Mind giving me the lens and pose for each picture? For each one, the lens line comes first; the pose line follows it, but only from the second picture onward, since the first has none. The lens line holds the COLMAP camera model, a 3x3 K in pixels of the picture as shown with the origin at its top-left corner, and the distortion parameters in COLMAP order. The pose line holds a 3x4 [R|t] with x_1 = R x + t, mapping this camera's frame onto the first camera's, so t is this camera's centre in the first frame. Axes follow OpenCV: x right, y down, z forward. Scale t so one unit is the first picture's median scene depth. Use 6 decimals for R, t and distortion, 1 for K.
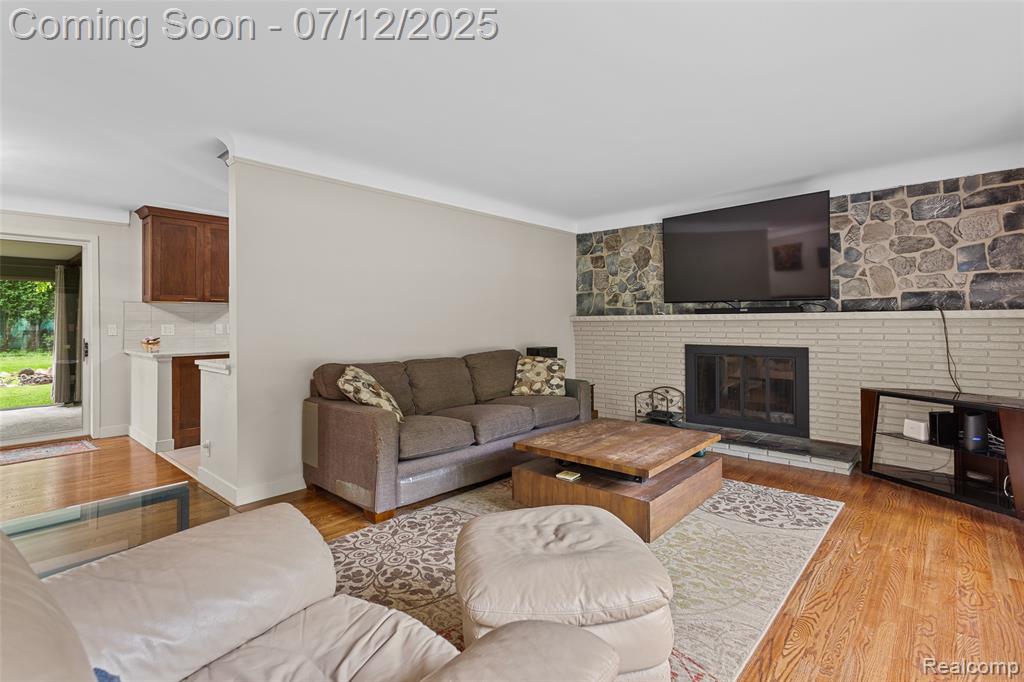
lens RADIAL K [[491.8, 0, 499.4], [0, 491.8, 321.6], [0, 0, 1]] dist [0.004664, 0.000542]
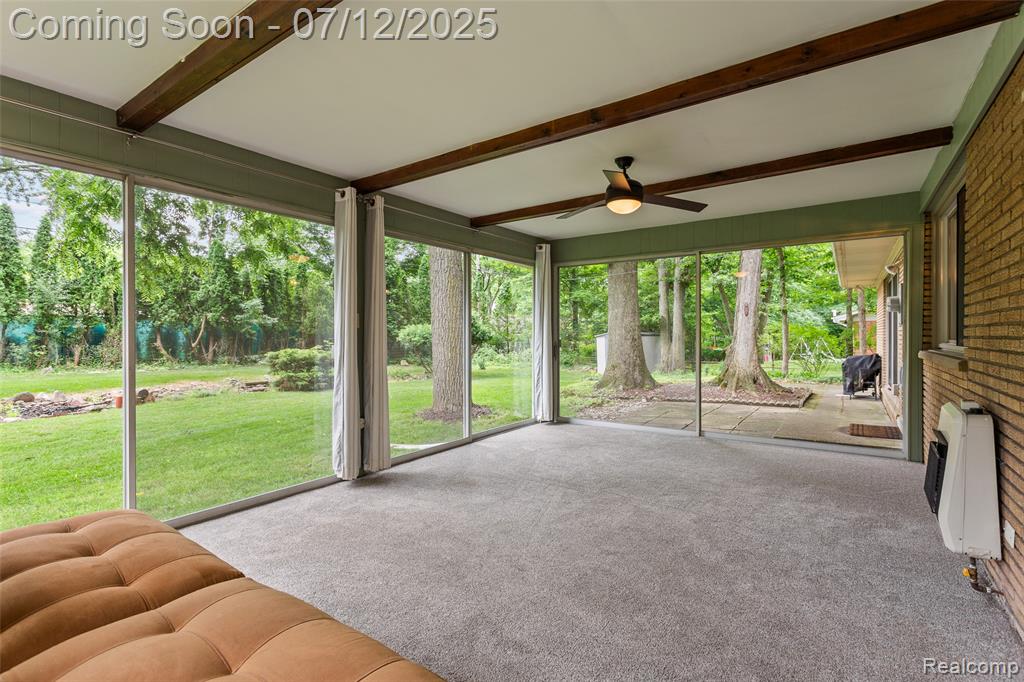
lens RADIAL K [[491.8, 0, 515.2], [0, 491.8, 336.9], [0, 0, 1]] dist [0.004664, 0.000542]
pose [[0.992088, 0.002988, 0.125508, -1.017161], [-0.003672, 0.999980, 0.005222, 0.033761], [-0.125490, -0.005641, 0.992079, 0.654594]]
